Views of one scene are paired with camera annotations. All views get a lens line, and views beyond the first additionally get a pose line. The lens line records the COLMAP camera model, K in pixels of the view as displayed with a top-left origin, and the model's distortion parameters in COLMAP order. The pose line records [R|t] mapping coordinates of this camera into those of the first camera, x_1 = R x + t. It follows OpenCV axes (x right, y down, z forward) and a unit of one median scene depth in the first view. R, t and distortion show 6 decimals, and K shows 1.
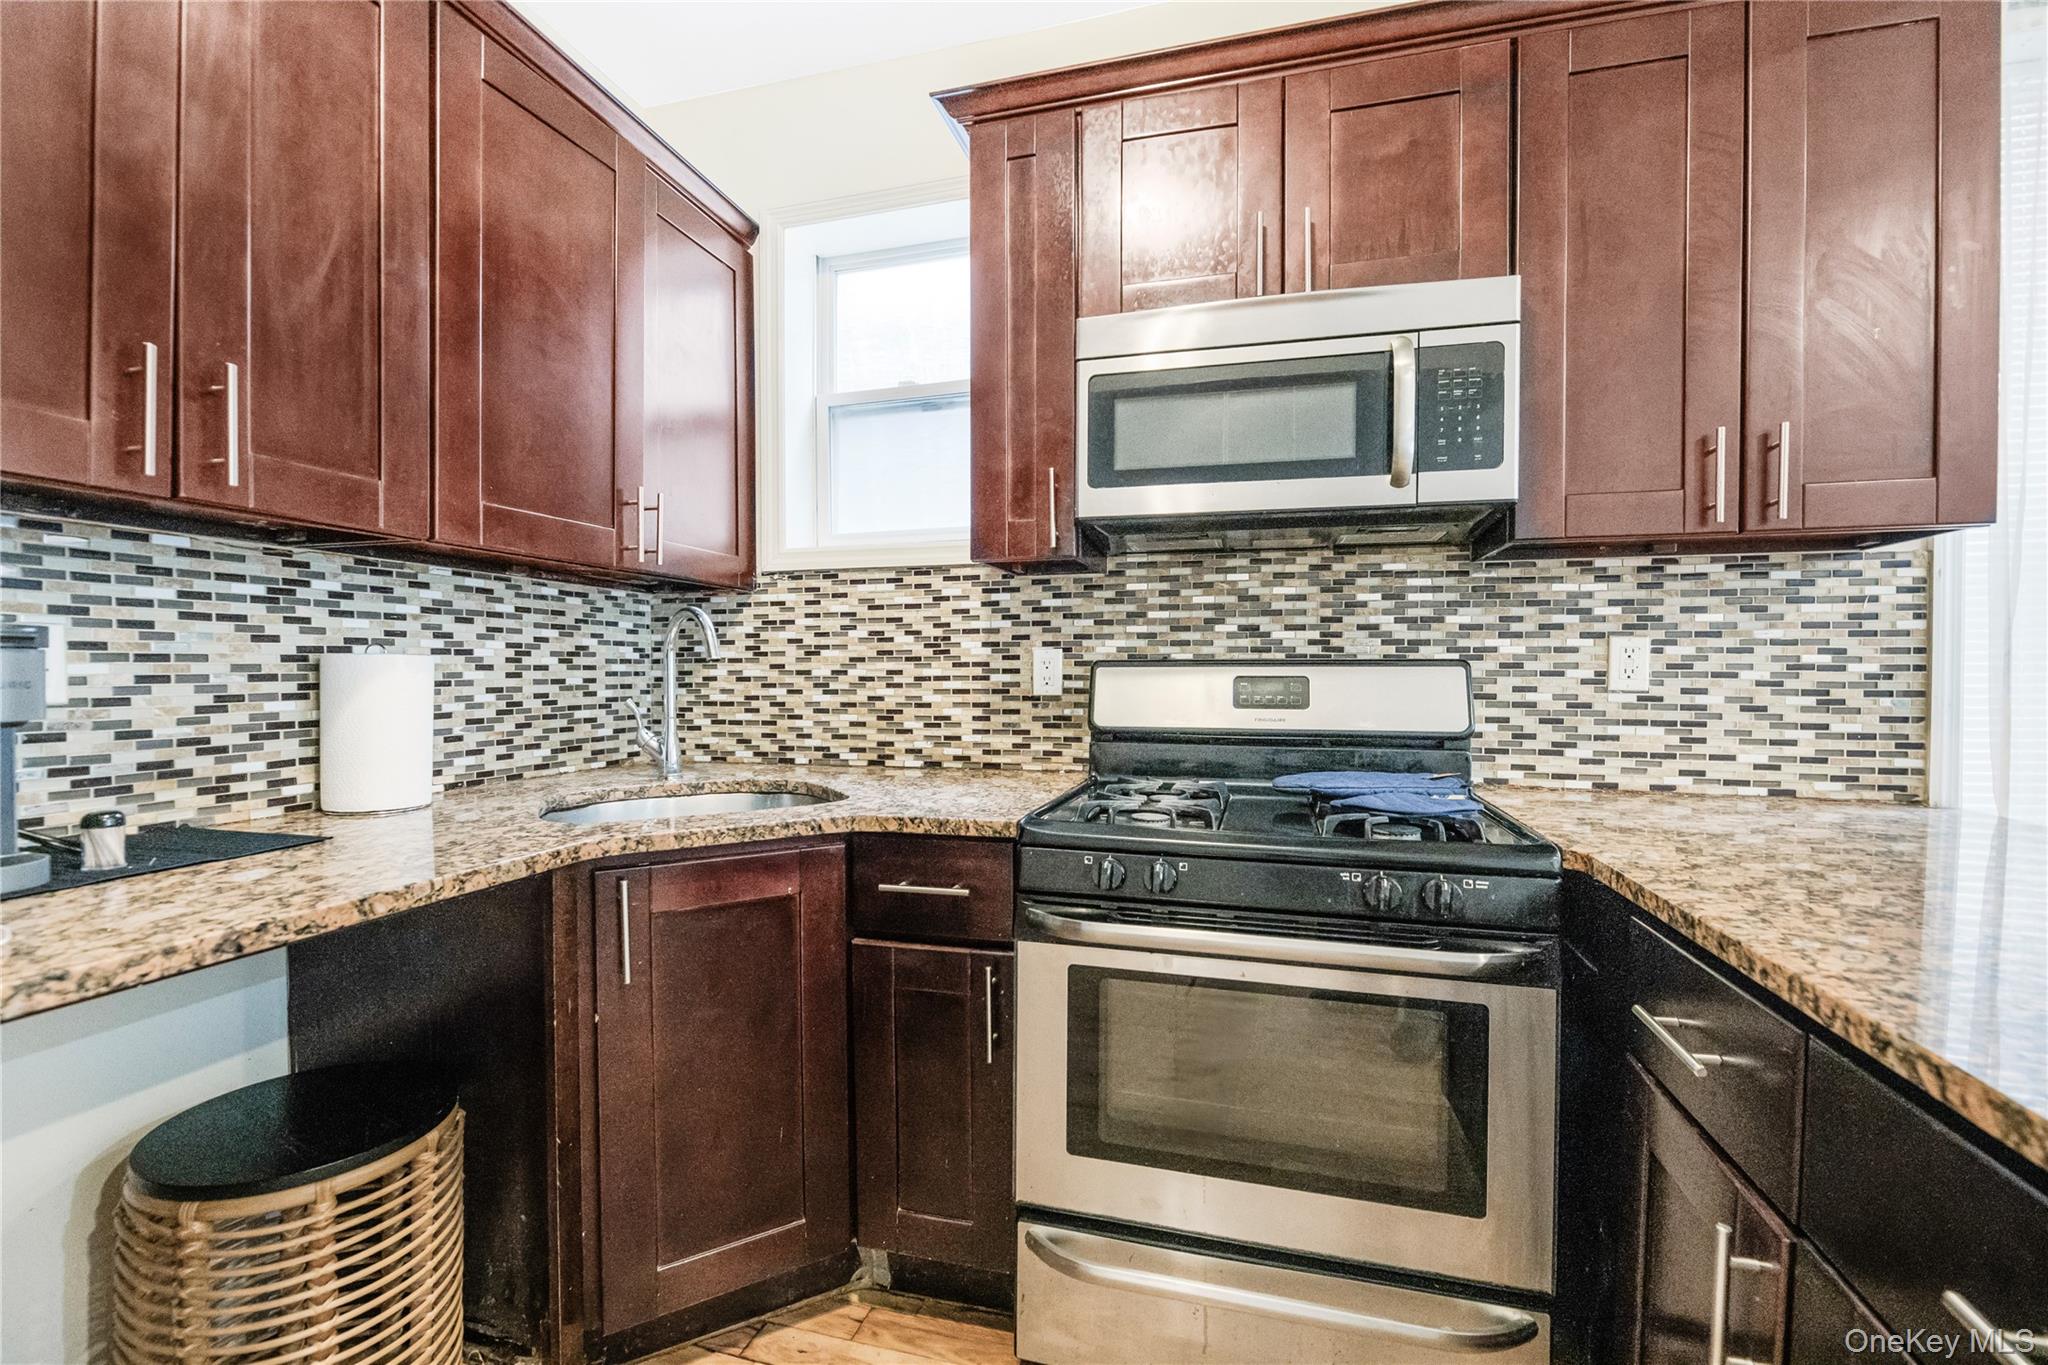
lens RADIAL K [[844.4, 0, 1072.4], [0, 844.4, 683.5], [0, 0, 1]] dist [-0.000683, -0.002925]
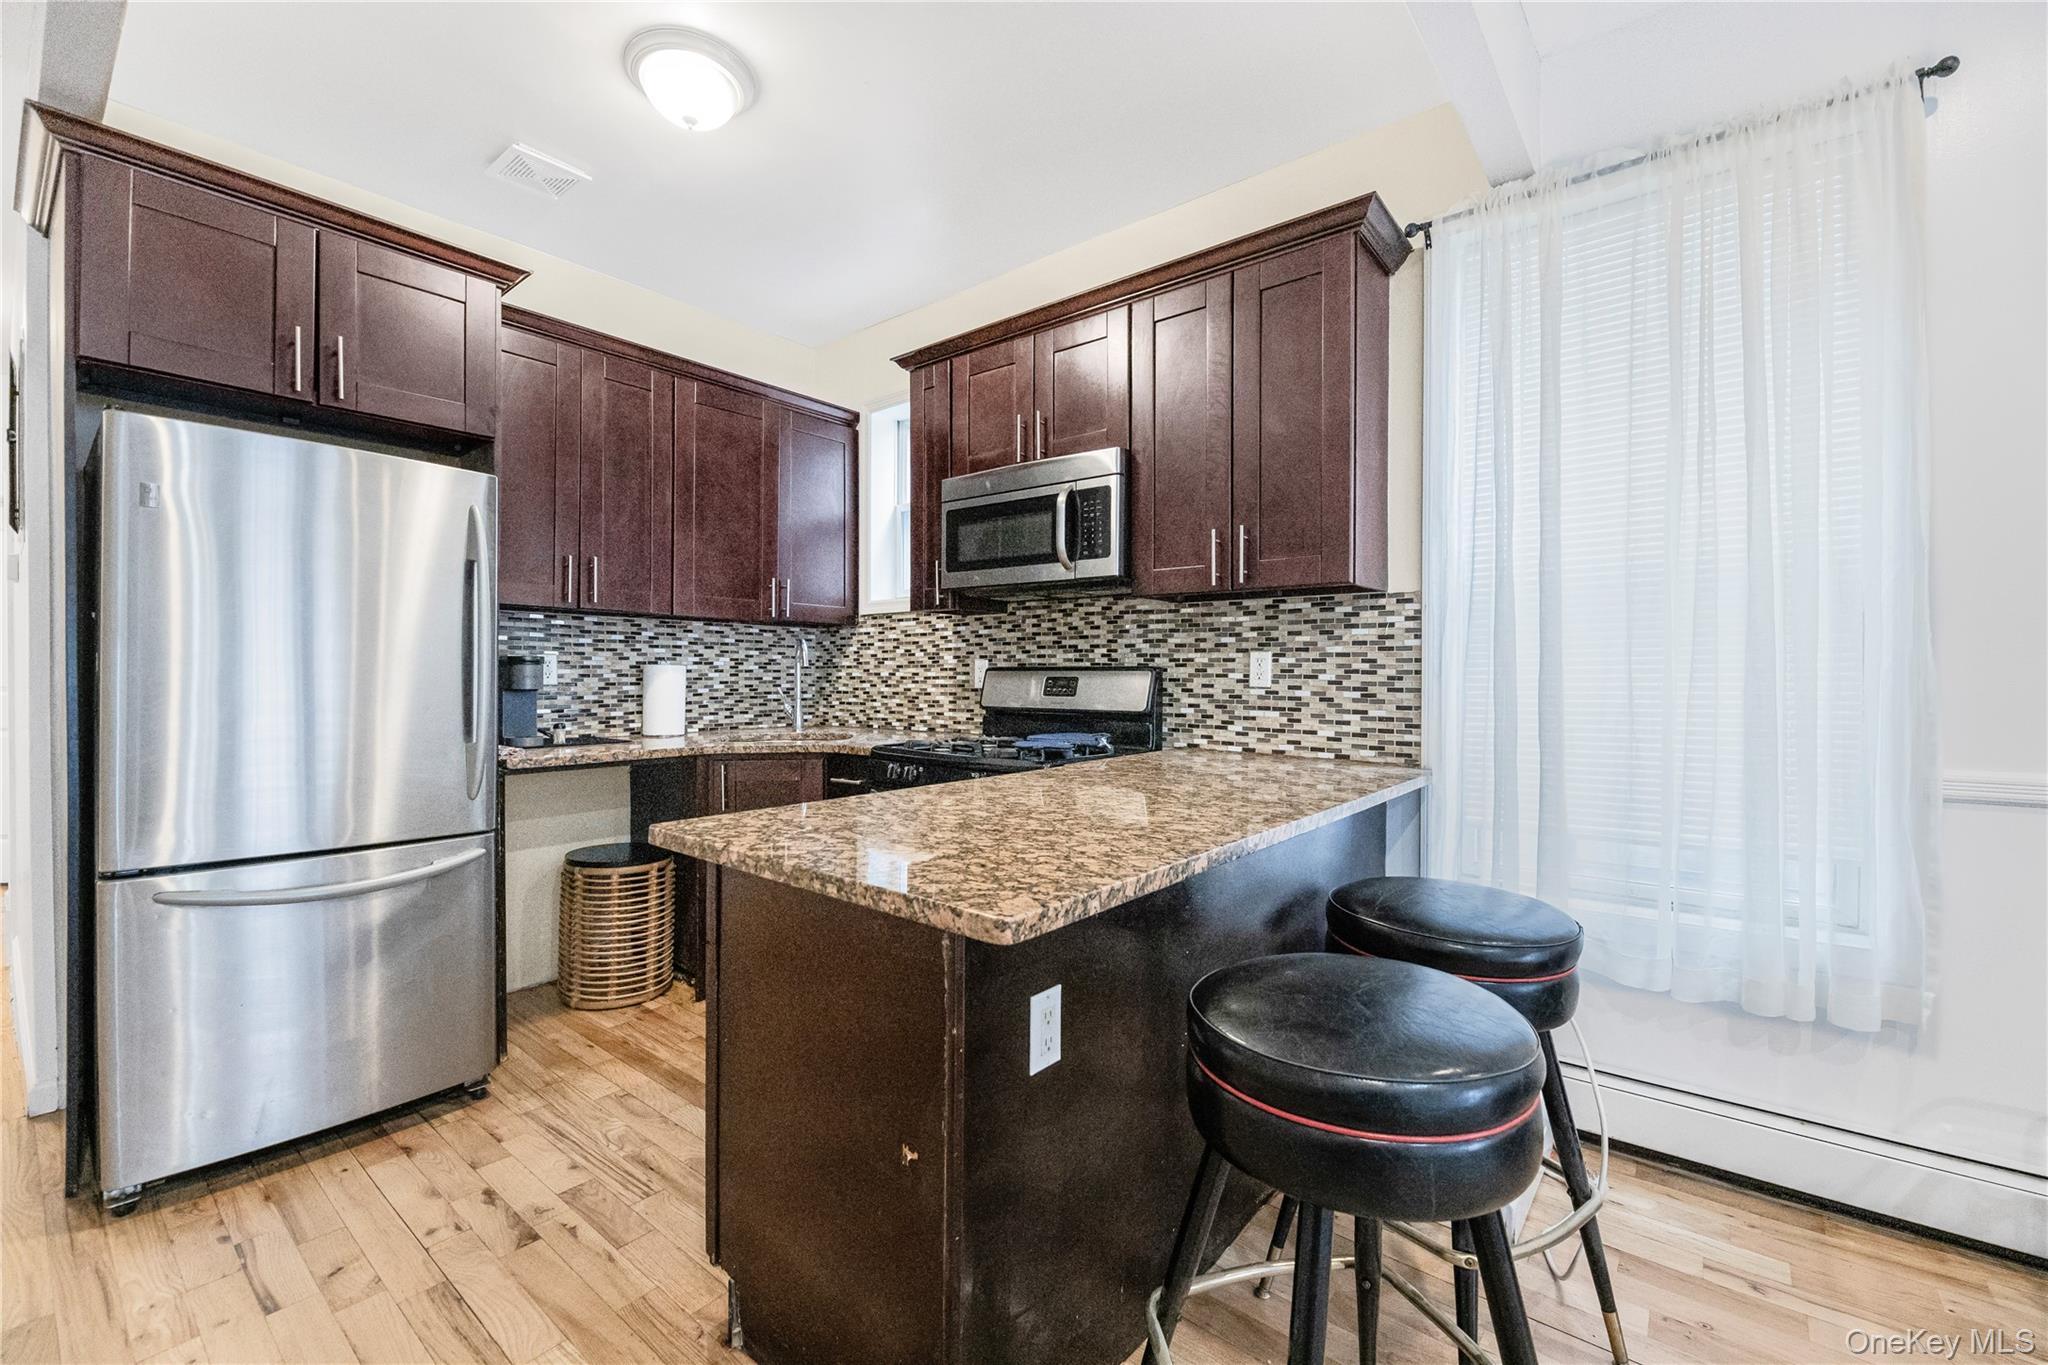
lens RADIAL K [[844.4, 0, 1018.8], [0, 844.4, 683.5], [0, 0, 1]] dist [-0.000683, -0.002925]
pose [[0.899426, 0.007446, -0.437009, 0.918264], [-0.009324, 0.999954, -0.002153, 0.009234], [0.436973, 0.006011, 0.899454, -0.543045]]
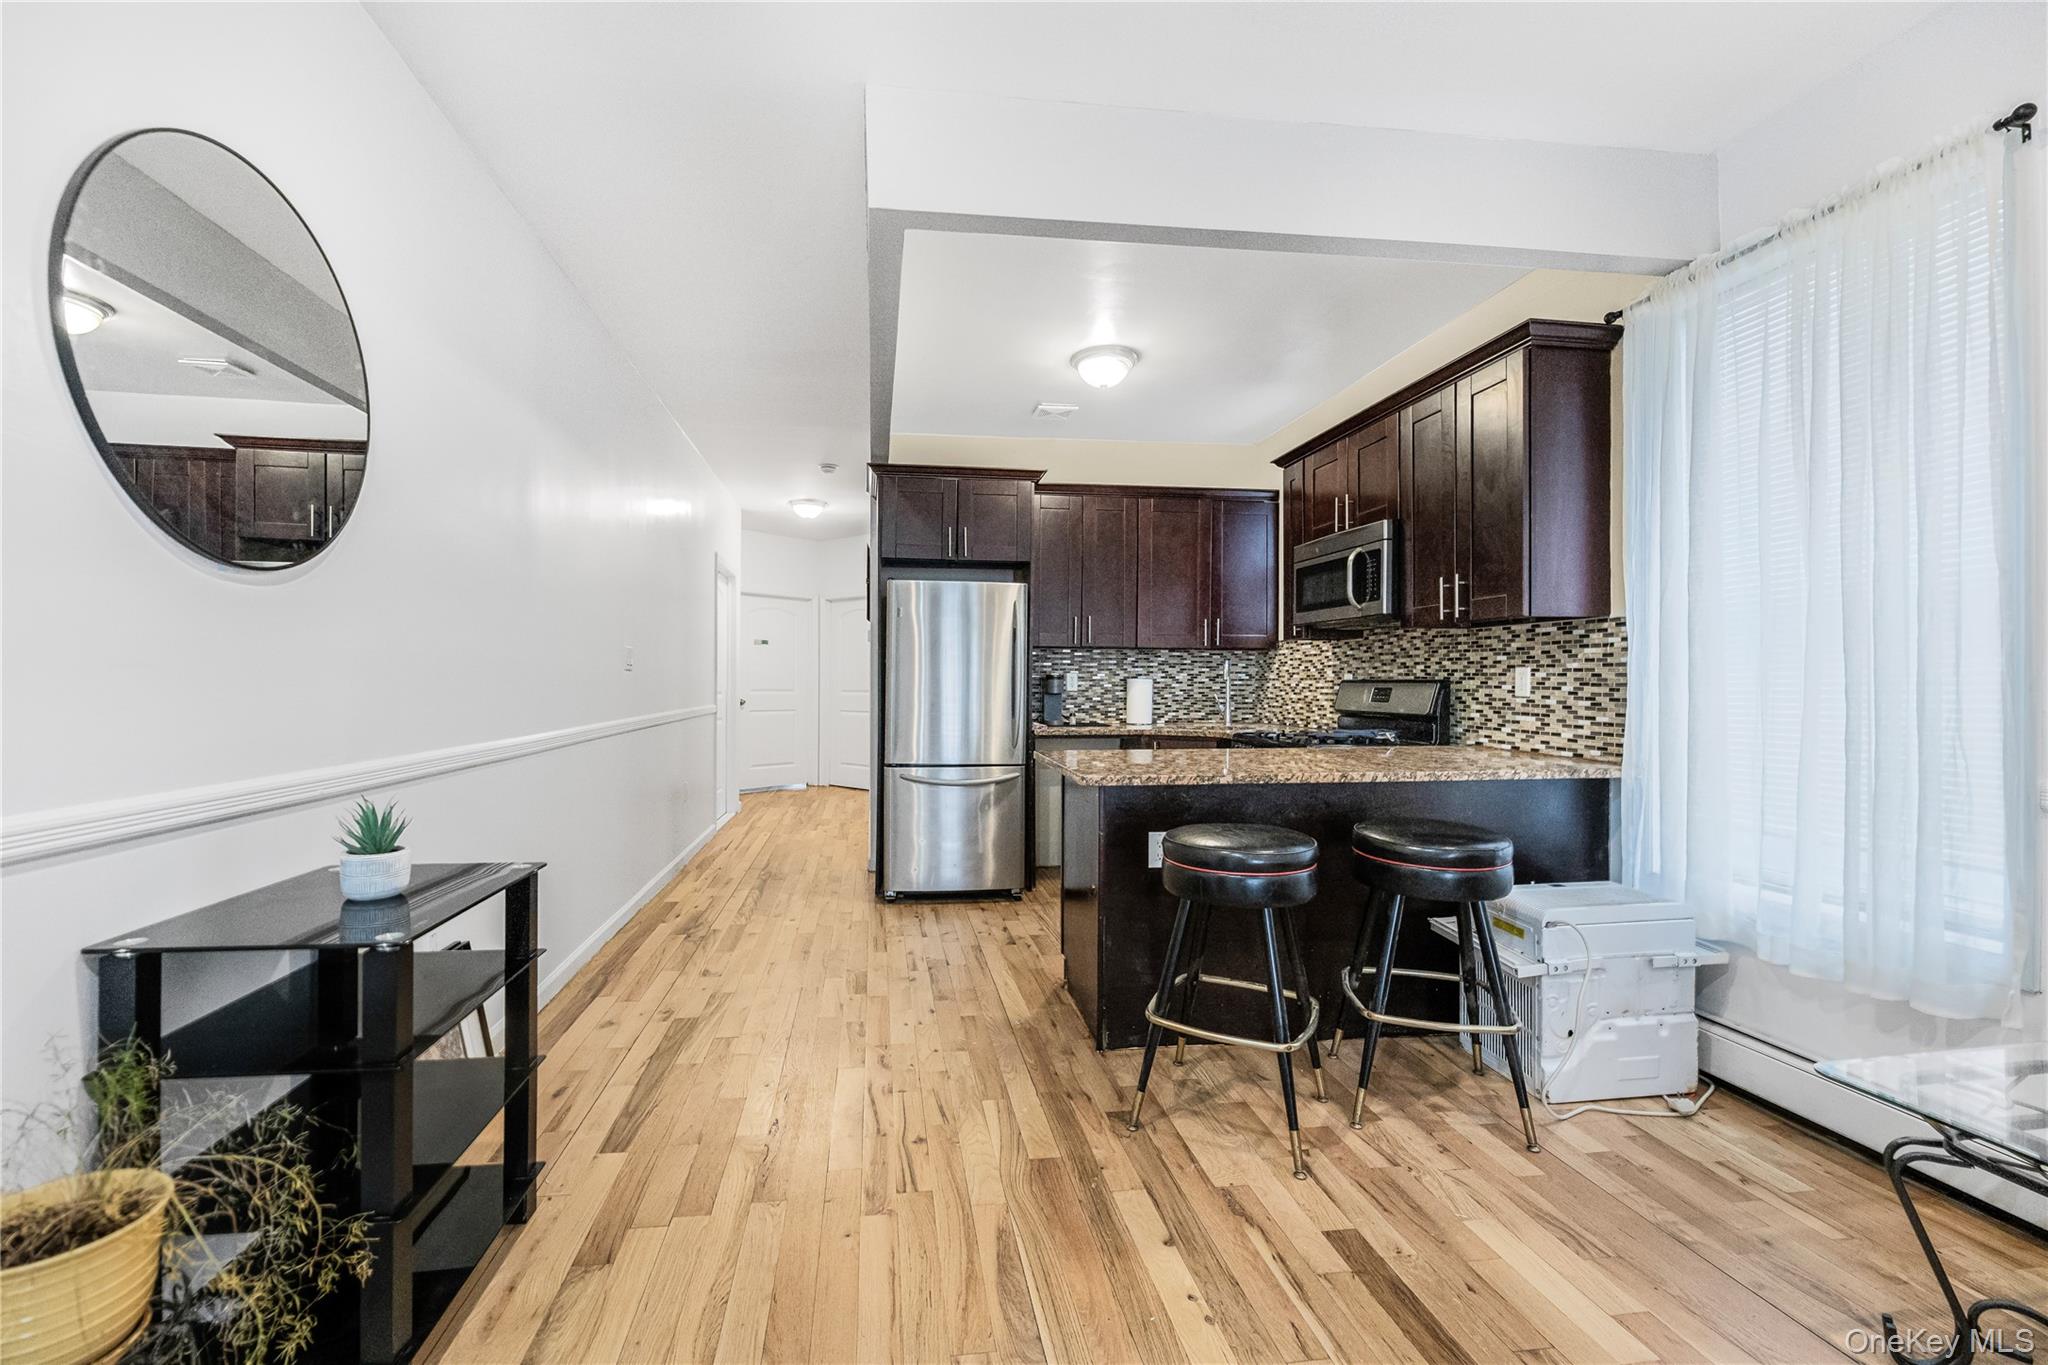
lens RADIAL K [[844.4, 0, 984.2], [0, 844.4, 681.6], [0, 0, 1]] dist [-0.000683, -0.002925]
pose [[0.356513, 0.001078, -0.934290, 1.934595], [-0.015544, 0.999868, -0.004778, 0.002769], [0.934161, 0.016226, 0.356483, -0.744567]]
